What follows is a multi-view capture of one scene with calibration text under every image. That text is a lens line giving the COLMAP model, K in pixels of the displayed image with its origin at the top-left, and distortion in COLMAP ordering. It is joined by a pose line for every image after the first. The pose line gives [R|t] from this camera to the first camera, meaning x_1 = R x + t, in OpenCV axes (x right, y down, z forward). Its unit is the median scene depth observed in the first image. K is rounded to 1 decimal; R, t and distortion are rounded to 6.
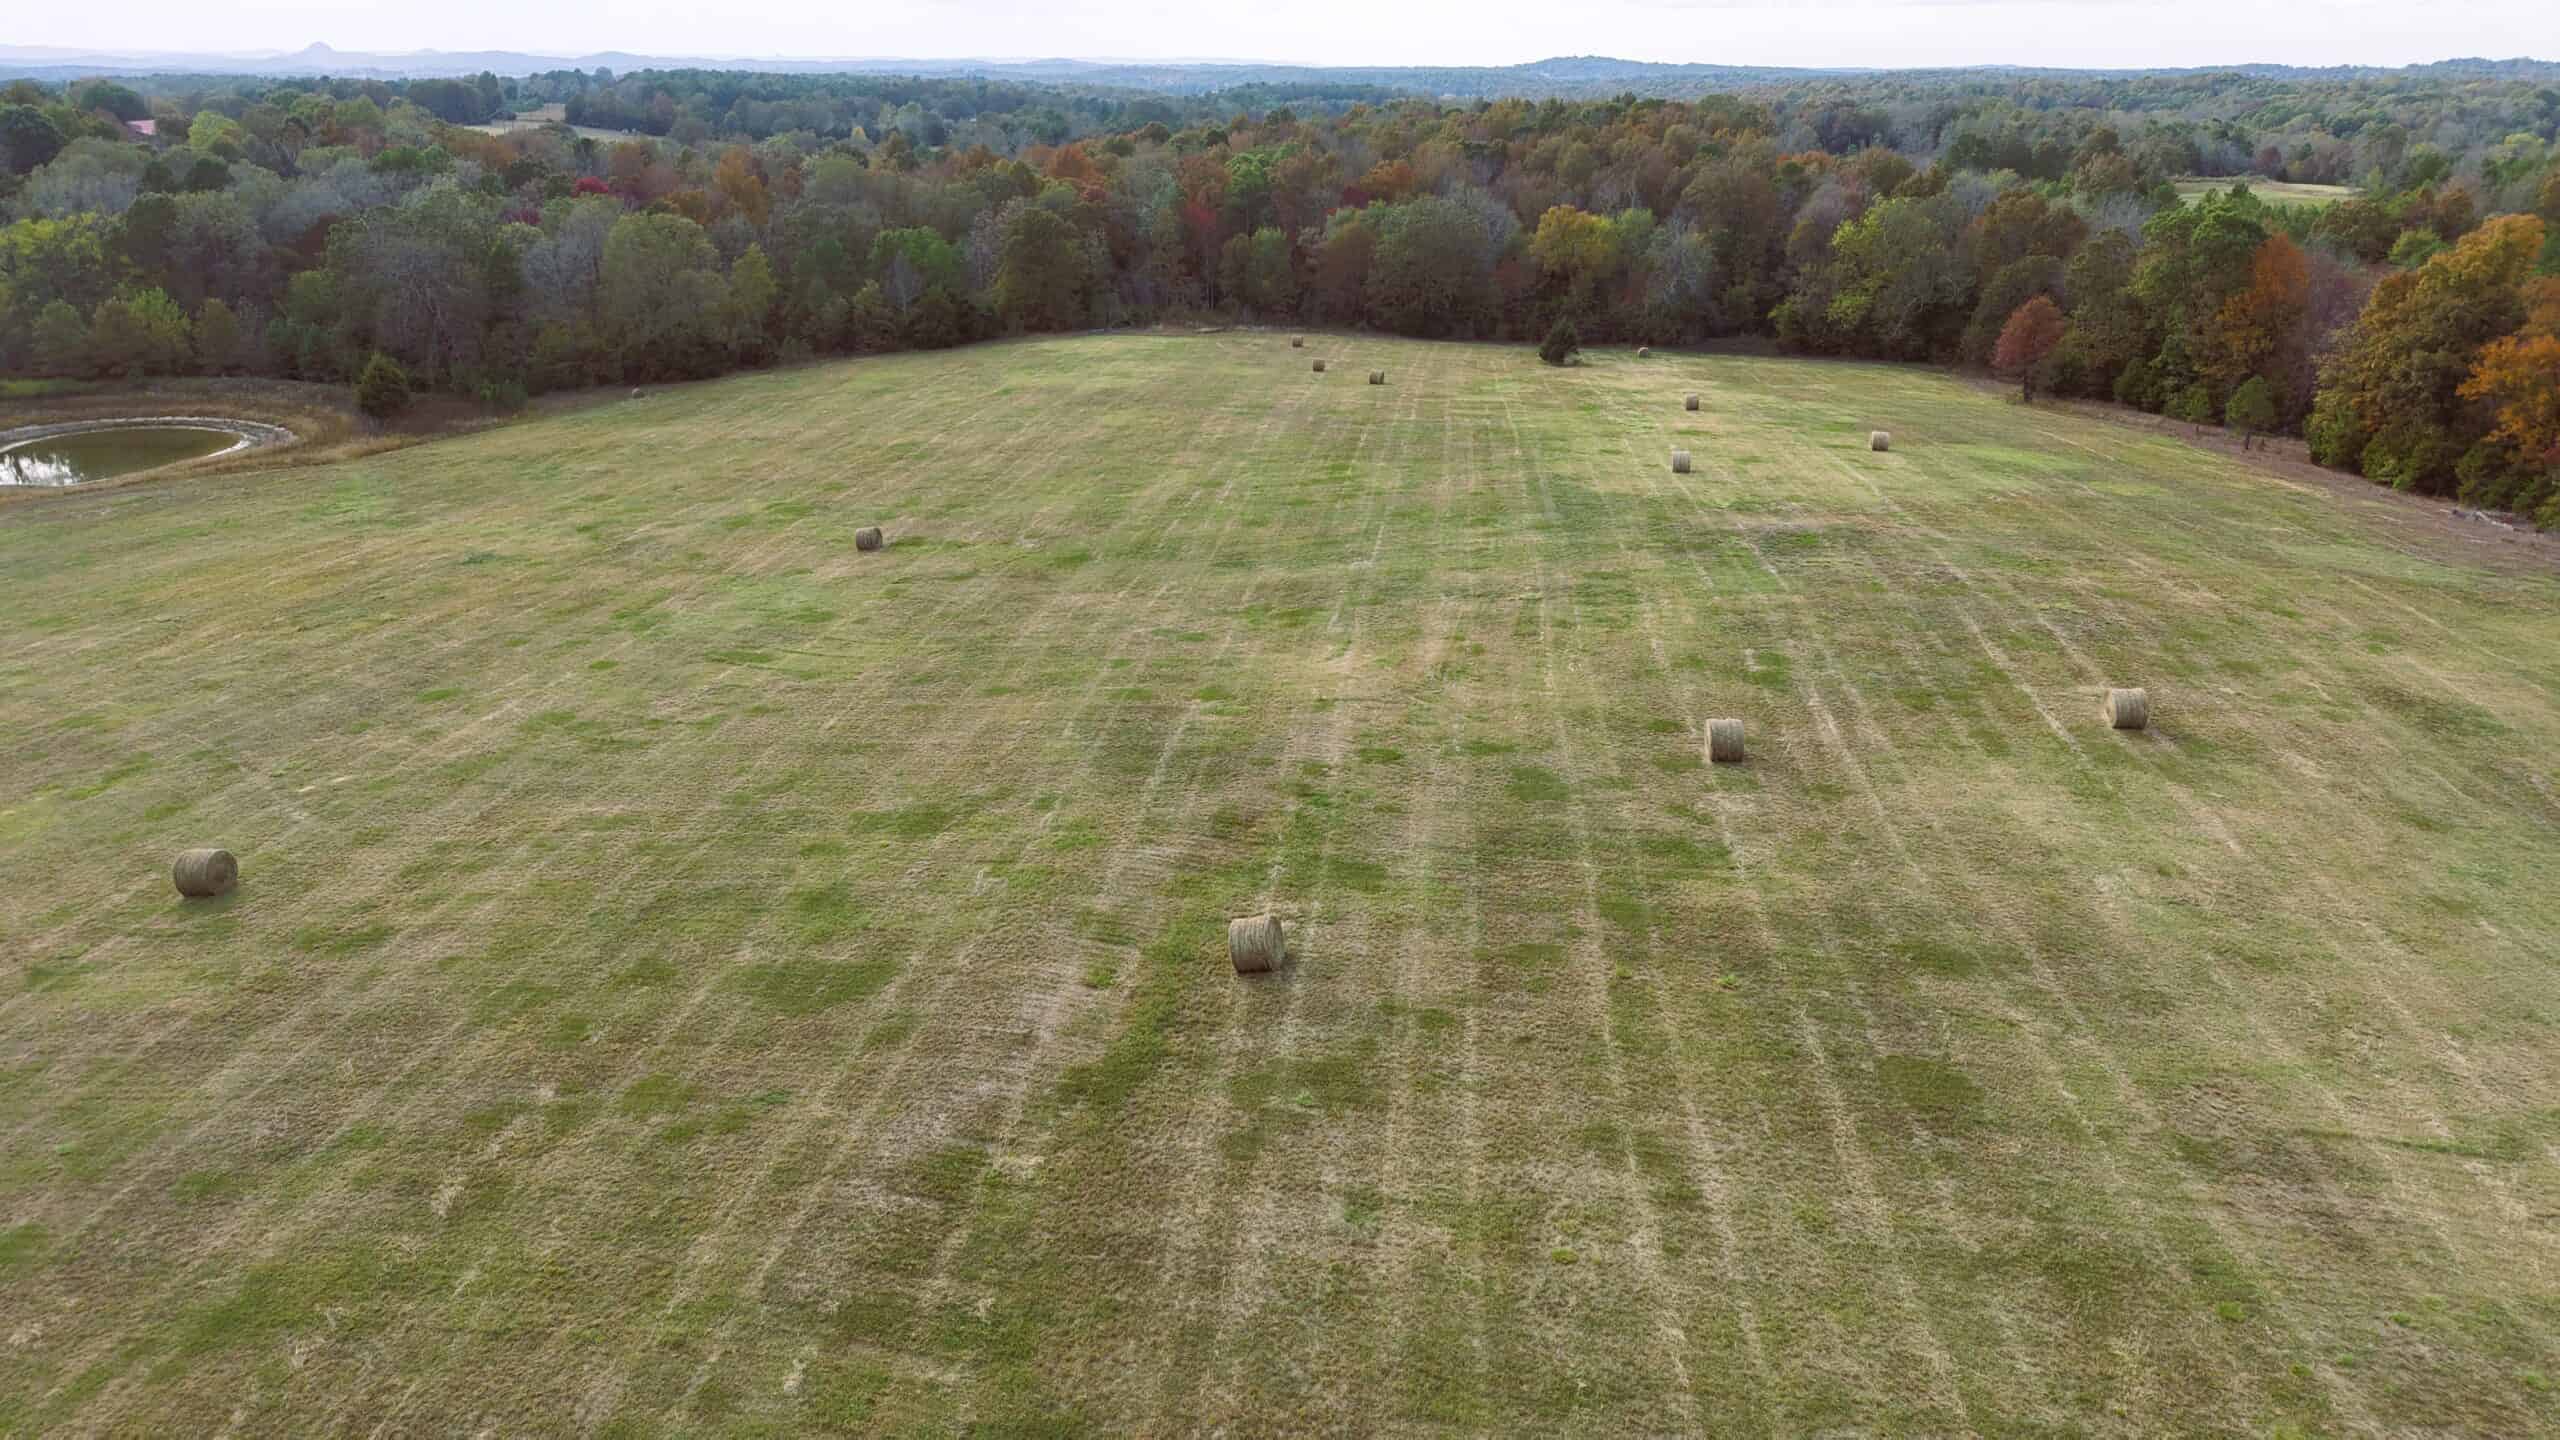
lens RADIAL K [[1740.3, 0, 1280.7], [0, 1740.3, 728.3], [0, 0, 1]] dist [0.033665, -0.035844]
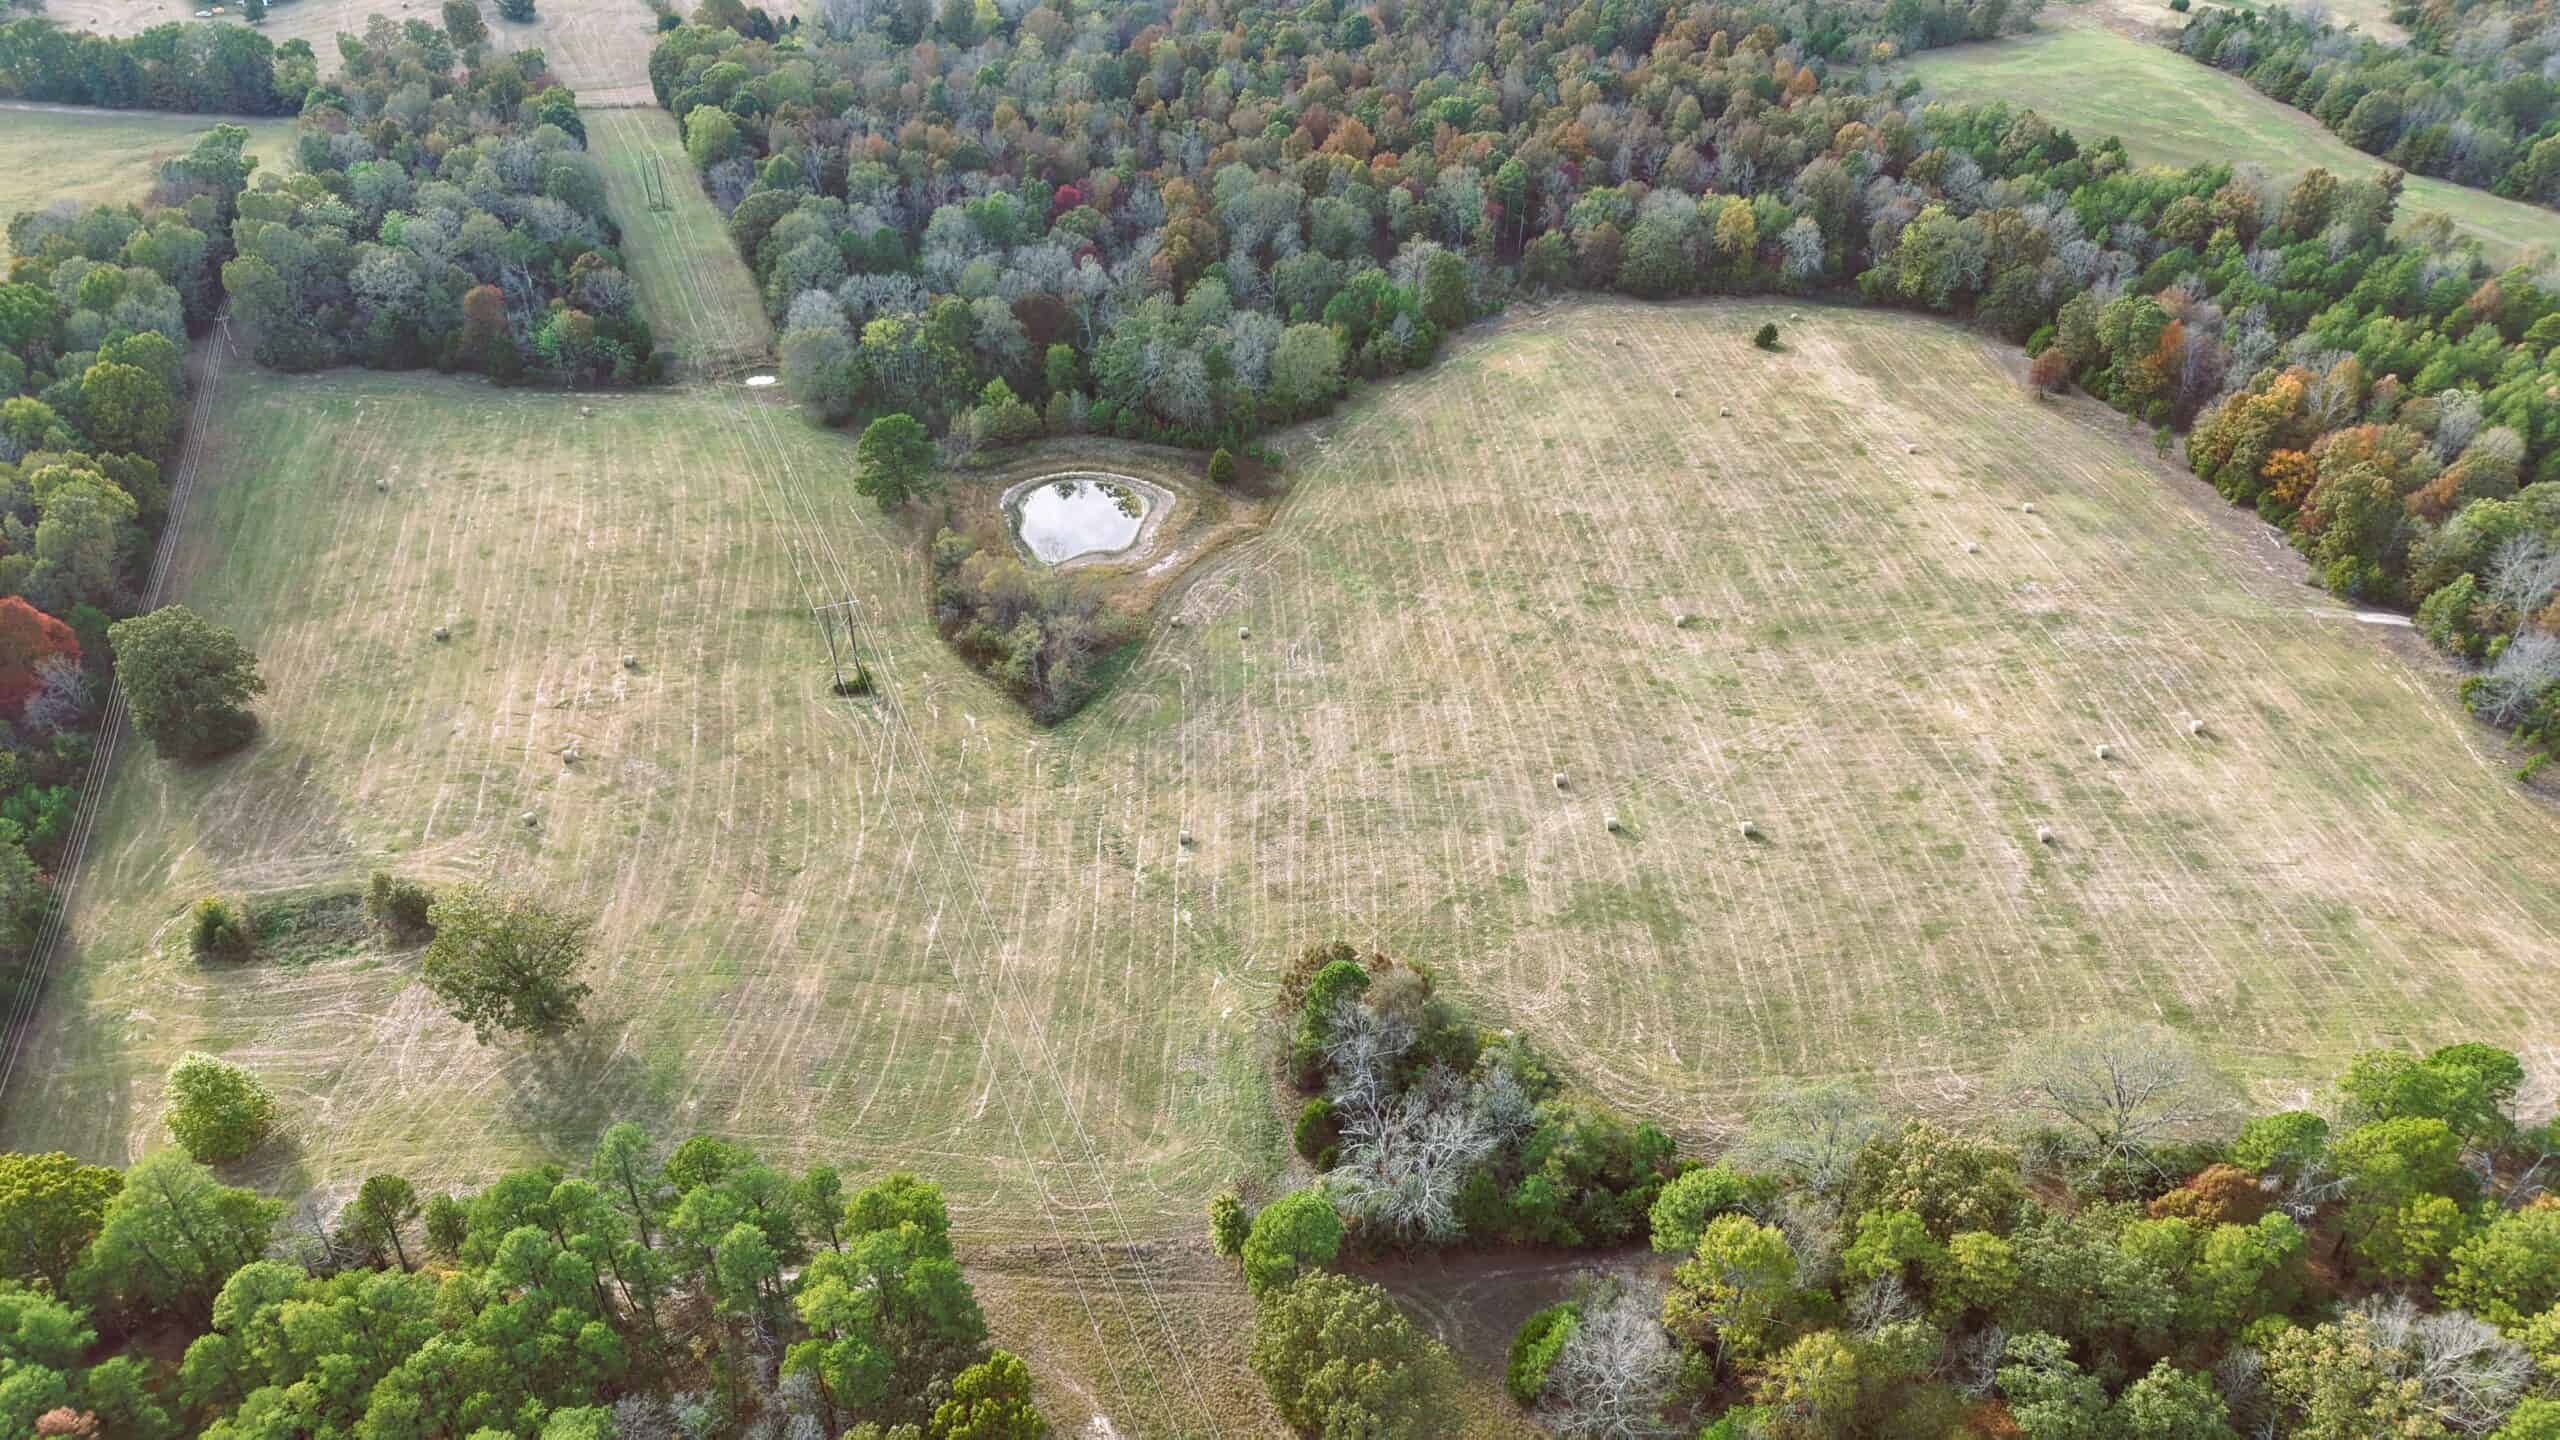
lens RADIAL K [[1750.5, 0, 1293.5], [0, 1750.5, 716.2], [0, 0, 1]] dist [0.004584, -0.001131]
pose [[0.986466, -0.086261, 0.139441, -1.545965], [0.048391, 0.965712, 0.255067, -0.866496], [-0.156662, -0.244867, 0.956816, -1.802306]]
